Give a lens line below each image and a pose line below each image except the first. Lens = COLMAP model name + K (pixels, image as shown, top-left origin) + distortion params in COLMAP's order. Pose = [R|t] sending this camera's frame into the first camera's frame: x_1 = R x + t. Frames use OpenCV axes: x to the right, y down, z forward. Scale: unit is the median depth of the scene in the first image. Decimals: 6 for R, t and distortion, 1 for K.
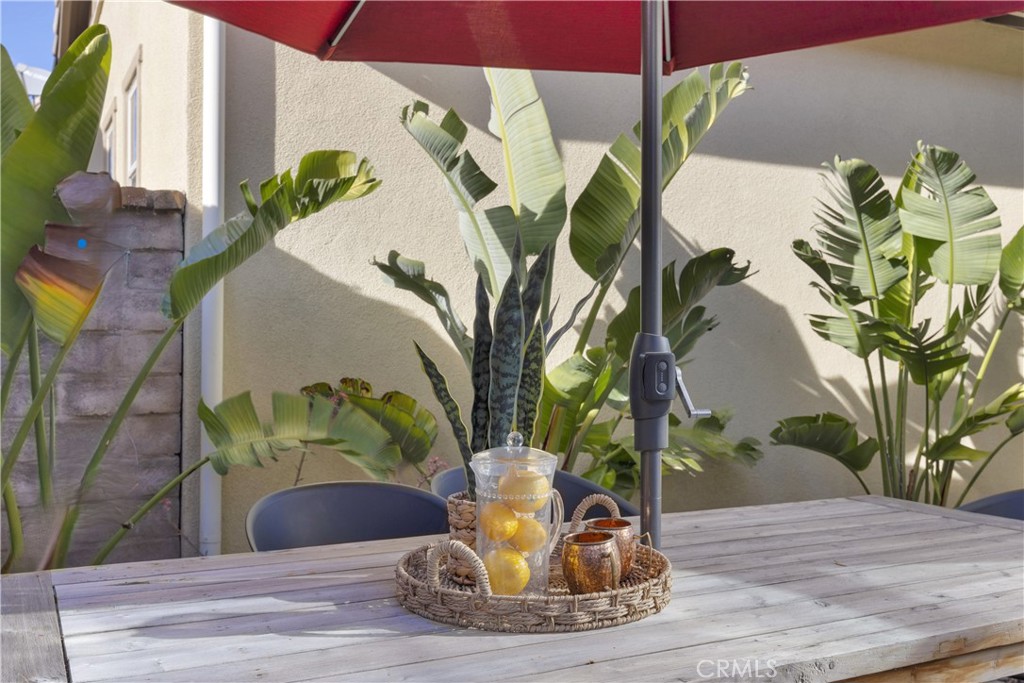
lens RADIAL K [[1016.6, 0, 513.2], [0, 1016.6, 340.5], [0, 0, 1]] dist [0.021964, 0.000000]
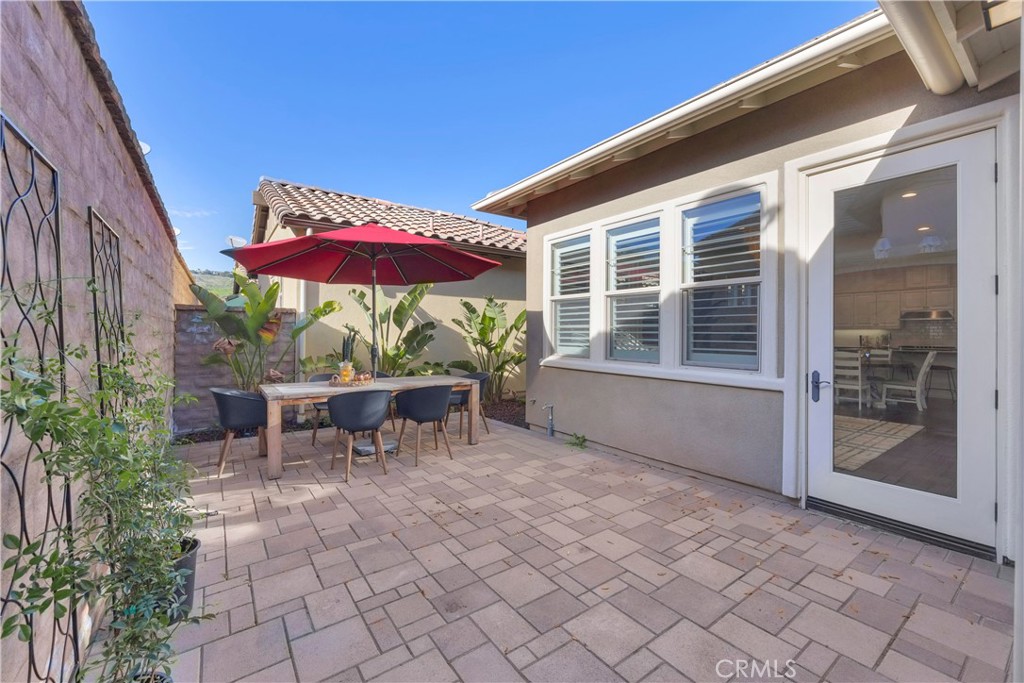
lens RADIAL K [[424.1, 0, 513.9], [0, 424.1, 334.7], [0, 0, 1]] dist [-0.003360, -0.000212]
pose [[0.987343, -0.002212, 0.158586, 0.298815], [0.003254, 0.999975, -0.006314, -0.024768], [-0.158568, 0.006750, 0.987325, -0.898385]]
